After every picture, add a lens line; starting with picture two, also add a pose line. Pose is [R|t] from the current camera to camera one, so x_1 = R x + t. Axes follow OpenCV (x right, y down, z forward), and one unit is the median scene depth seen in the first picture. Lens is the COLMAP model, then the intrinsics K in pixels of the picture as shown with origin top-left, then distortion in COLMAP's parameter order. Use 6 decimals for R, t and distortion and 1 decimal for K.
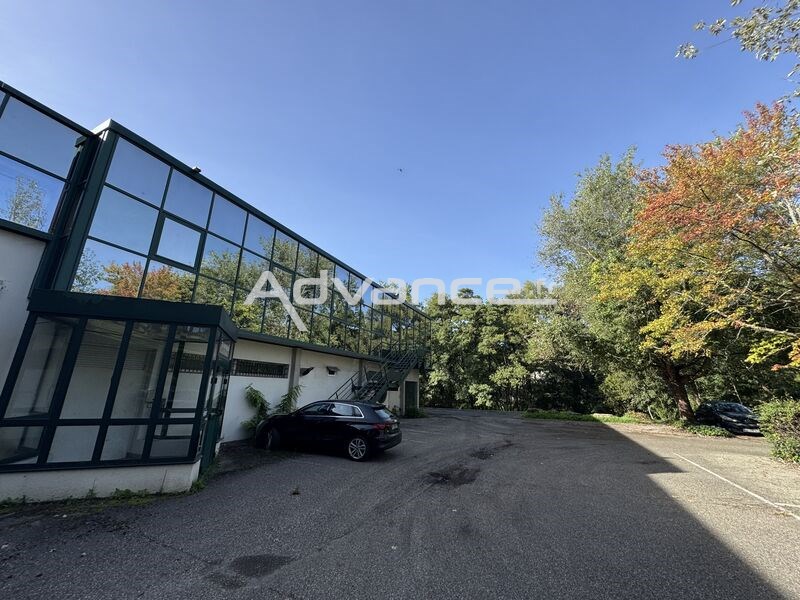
lens RADIAL K [[316.6, 0, 400.3], [0, 316.6, 299.1], [0, 0, 1]] dist [-0.005046, 0.000169]
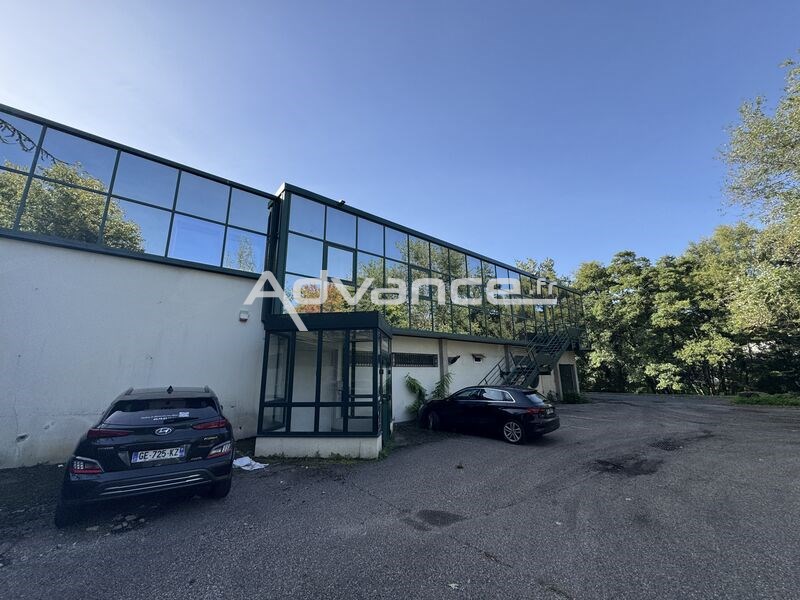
lens RADIAL K [[316.6, 0, 401.7], [0, 316.6, 298.3], [0, 0, 1]] dist [-0.005046, 0.000169]
pose [[0.902128, -0.131939, -0.410799, 0.018052], [0.147255, 0.989082, 0.005705, -0.015170], [0.405562, -0.065639, 0.911708, -0.053586]]
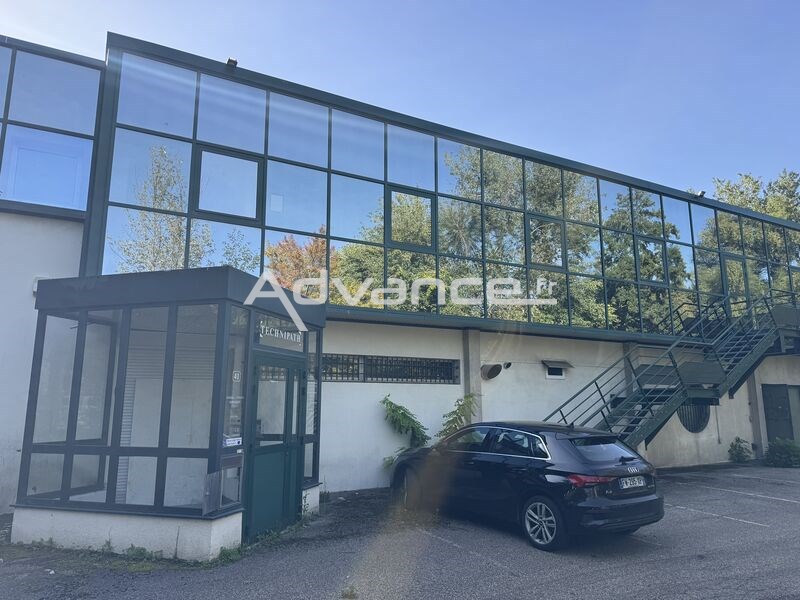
lens RADIAL K [[550.6, 0, 392.0], [0, 550.6, 303.4], [0, 0, 1]] dist [0.038972, -0.039597]
pose [[0.798631, -0.126790, -0.588314, 0.213619], [0.179050, 0.983347, 0.031134, 0.088875], [0.574570, -0.130202, 0.808033, 0.254126]]
